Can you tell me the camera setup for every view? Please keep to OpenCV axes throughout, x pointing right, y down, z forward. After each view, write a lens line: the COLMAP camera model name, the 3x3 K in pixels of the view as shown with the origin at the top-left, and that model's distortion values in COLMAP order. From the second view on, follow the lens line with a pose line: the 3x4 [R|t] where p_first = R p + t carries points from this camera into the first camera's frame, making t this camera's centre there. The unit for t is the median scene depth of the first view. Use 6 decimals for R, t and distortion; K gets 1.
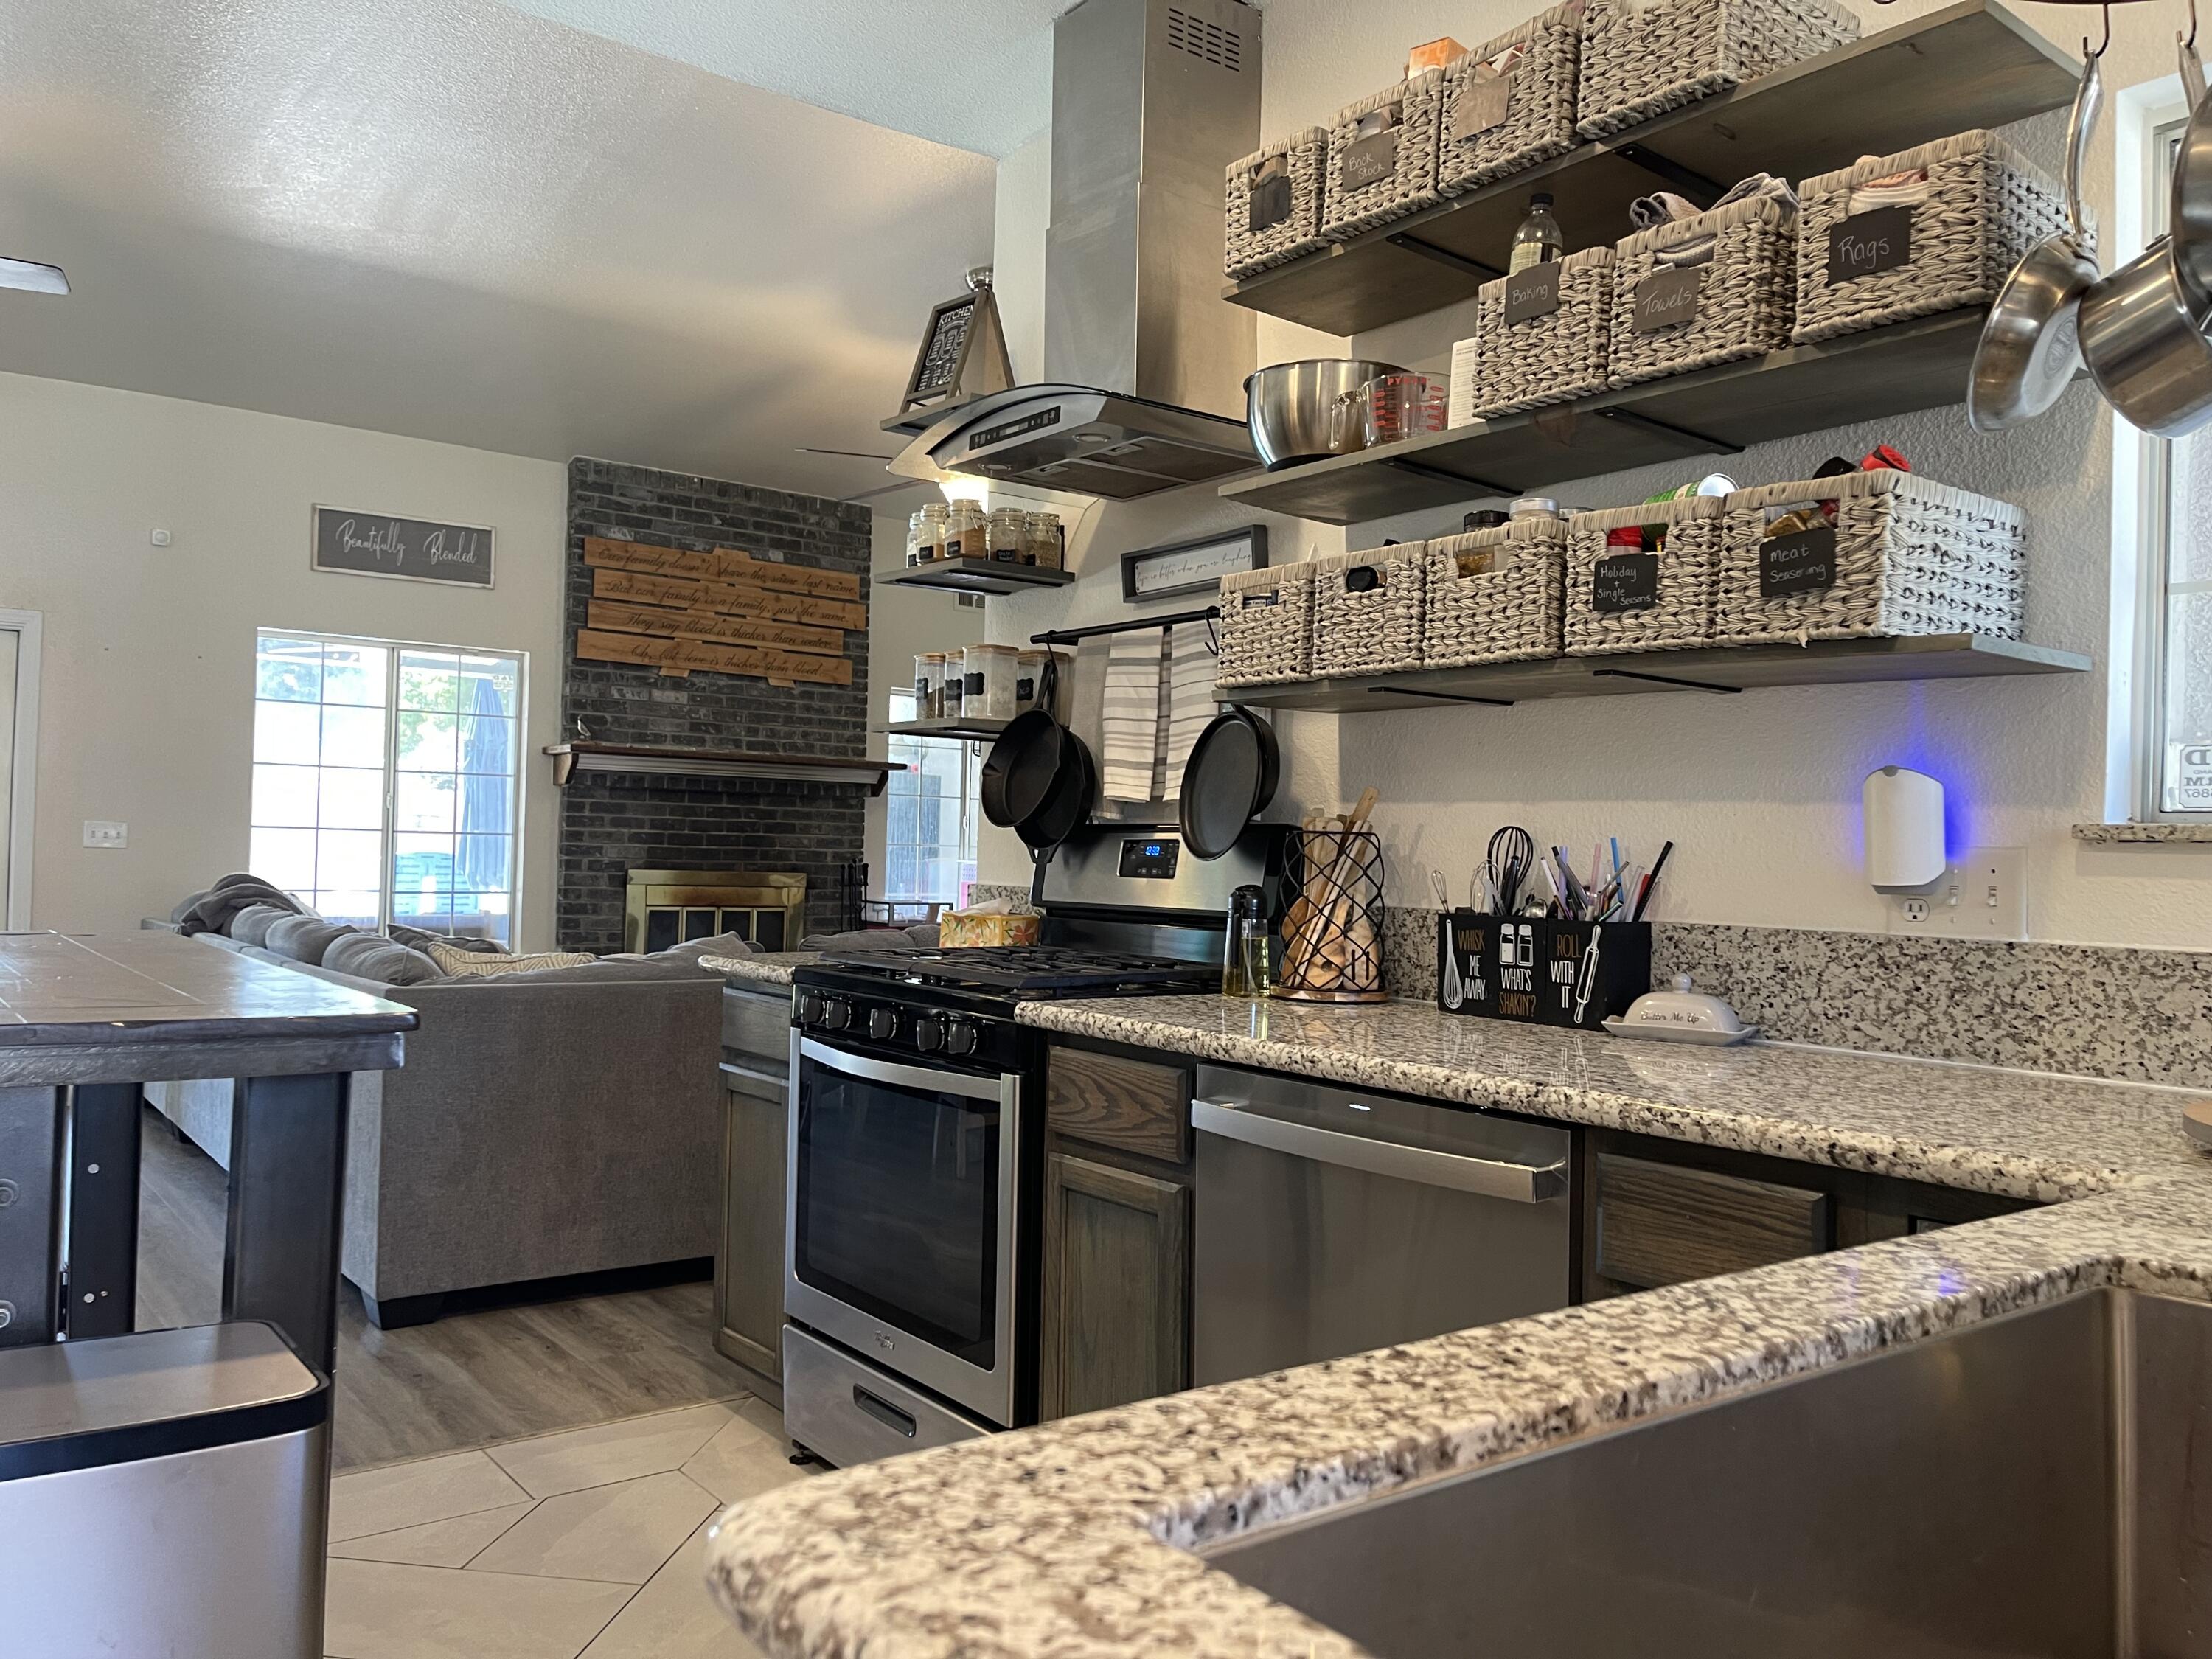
lens RADIAL K [[1668.5, 0, 1095.3], [0, 1668.5, 837.6], [0, 0, 1]] dist [0.074693, -0.091361]
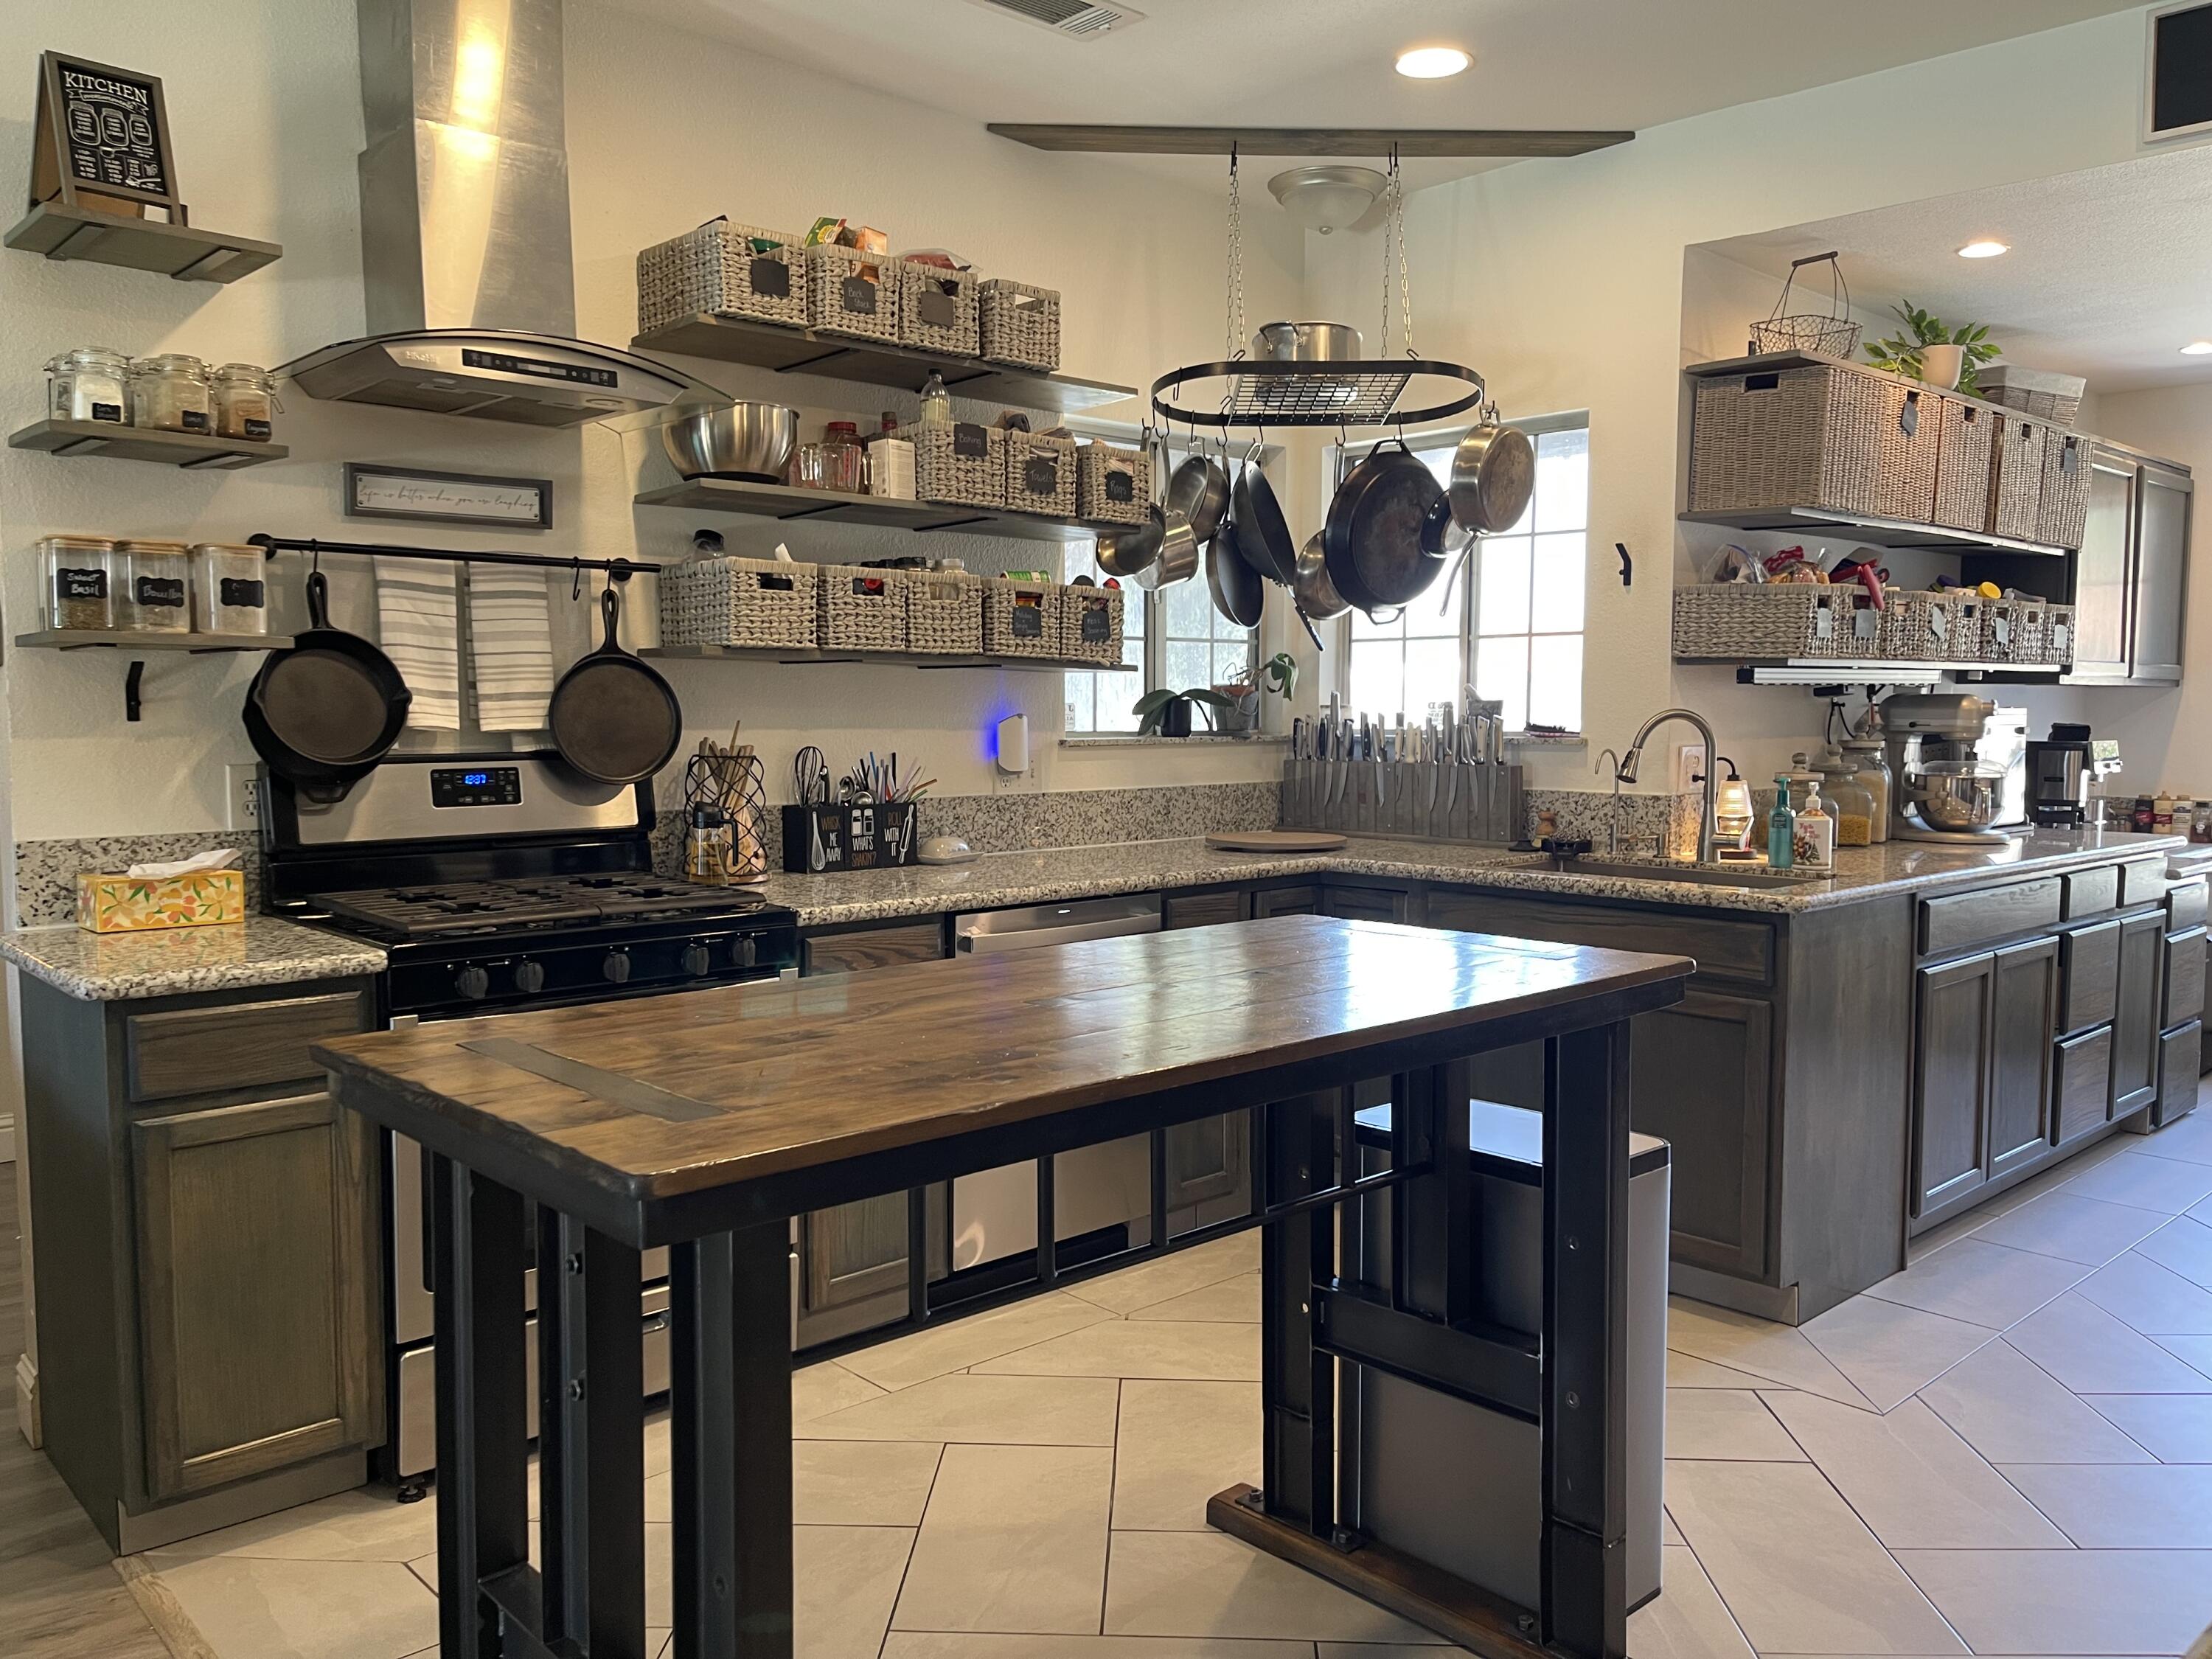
lens RADIAL K [[1668.5, 0, 1110.3], [0, 1668.5, 824.9], [0, 0, 1]] dist [0.074693, -0.091361]
pose [[-0.098699, -0.099612, 0.990119, -1.382158], [-0.014018, 0.995018, 0.098708, -0.096016], [-0.995019, -0.004137, -0.099604, 0.952145]]
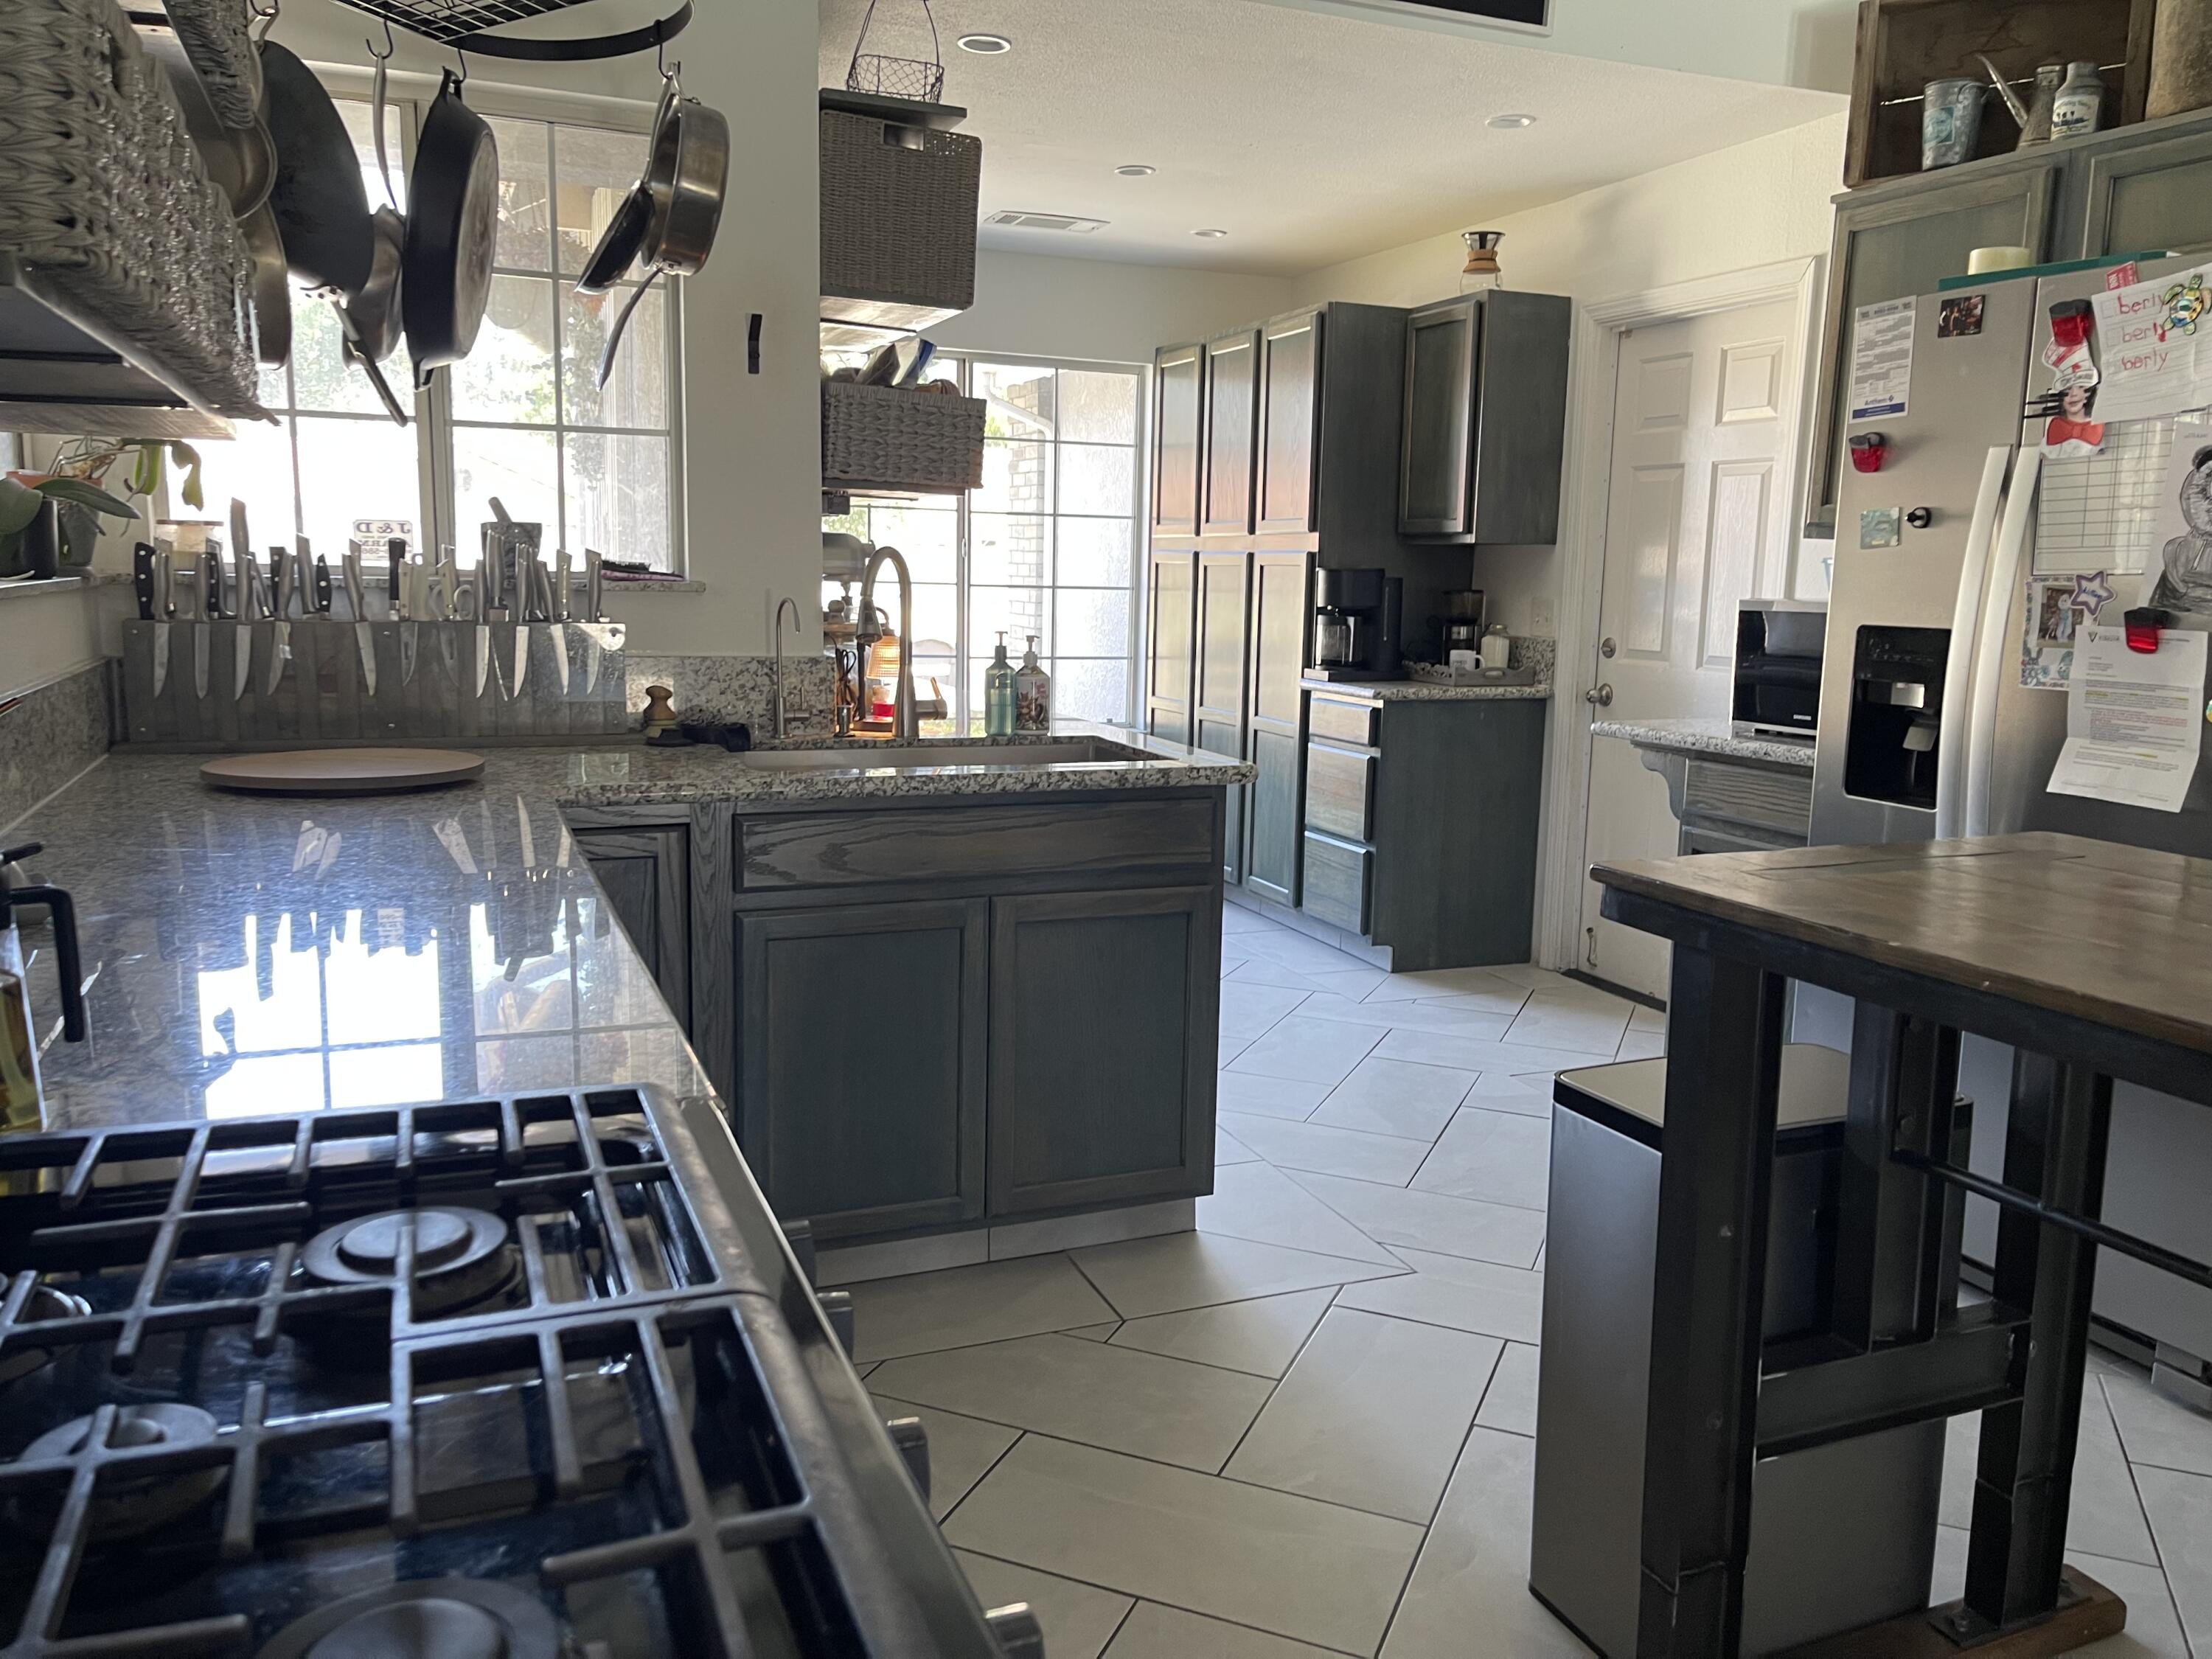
lens RADIAL K [[1668.5, 0, 1127.1], [0, 1668.5, 813.0], [0, 0, 1]] dist [0.074693, -0.091361]
pose [[-0.966946, -0.085063, 0.240374, -0.262759], [-0.050971, 0.988169, 0.144653, -0.045015], [-0.249835, 0.127620, -0.959841, 1.471905]]
